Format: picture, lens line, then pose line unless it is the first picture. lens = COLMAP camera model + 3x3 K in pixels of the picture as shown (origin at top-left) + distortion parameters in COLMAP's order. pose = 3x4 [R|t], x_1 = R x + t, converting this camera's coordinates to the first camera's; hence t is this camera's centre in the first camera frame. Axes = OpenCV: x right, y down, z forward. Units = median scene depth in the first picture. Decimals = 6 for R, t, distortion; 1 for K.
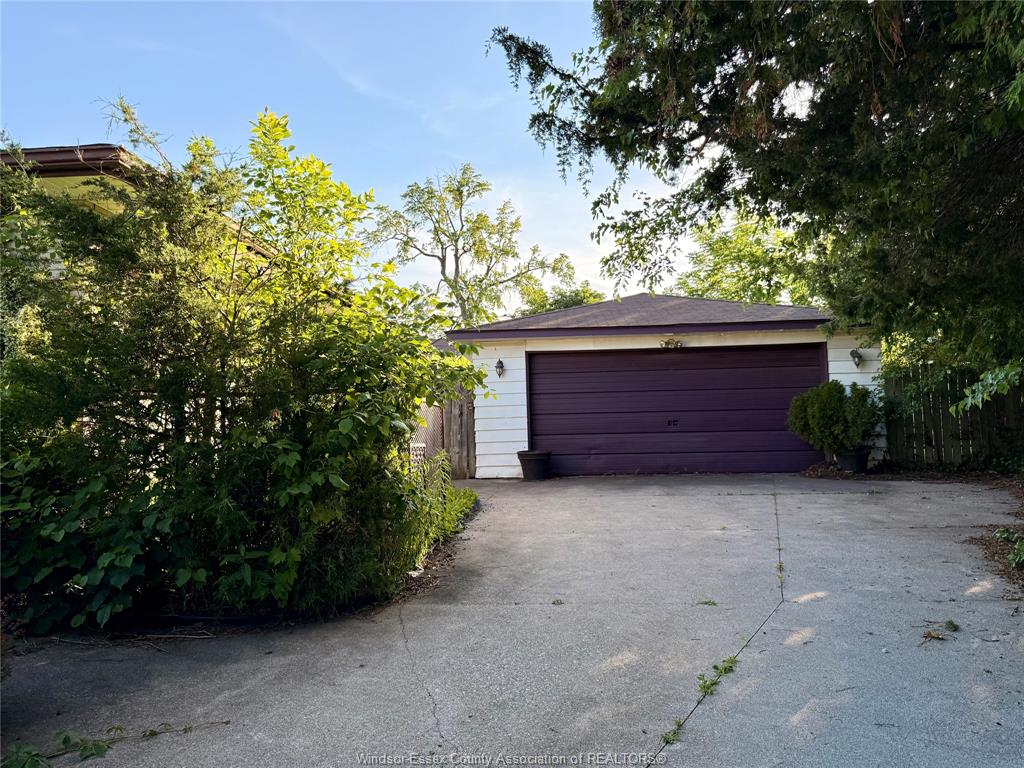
lens RADIAL K [[742.5, 0, 512.6], [0, 742.5, 424.6], [0, 0, 1]] dist [0.010506, -0.001265]
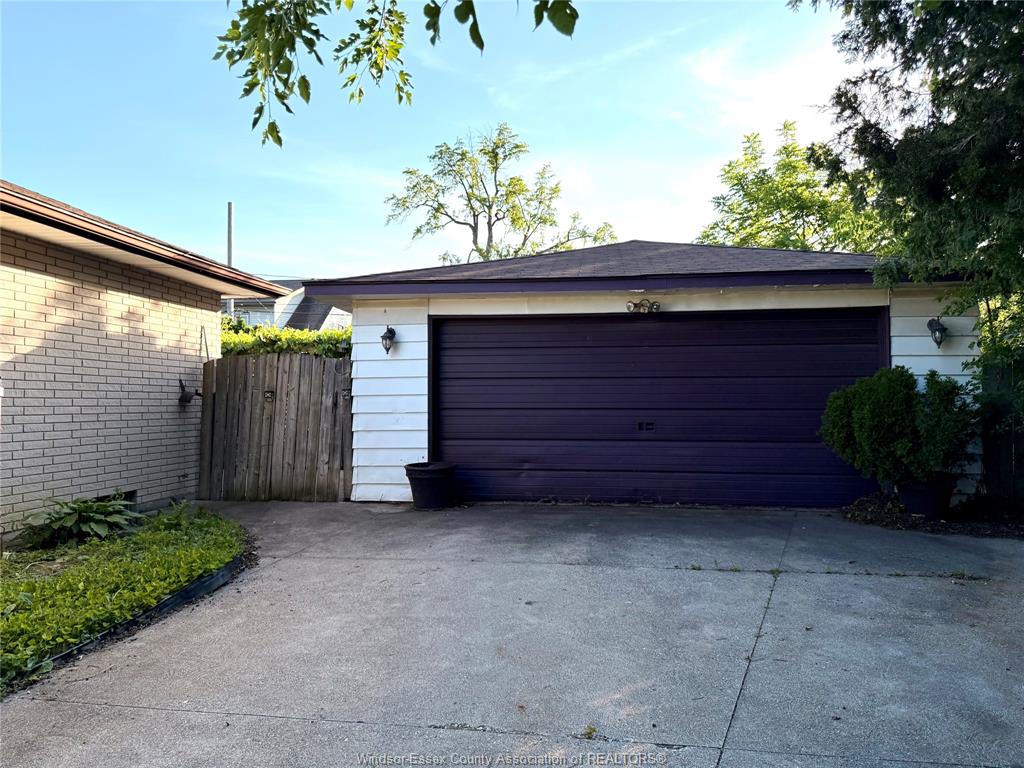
lens RADIAL K [[742.5, 0, 512.6], [0, 742.5, 424.6], [0, 0, 1]] dist [0.010506, -0.001265]
pose [[0.996637, 0.024447, -0.078205, 0.148854], [-0.022185, 0.999314, 0.029668, -0.020925], [0.078877, -0.027833, 0.996496, 0.328276]]
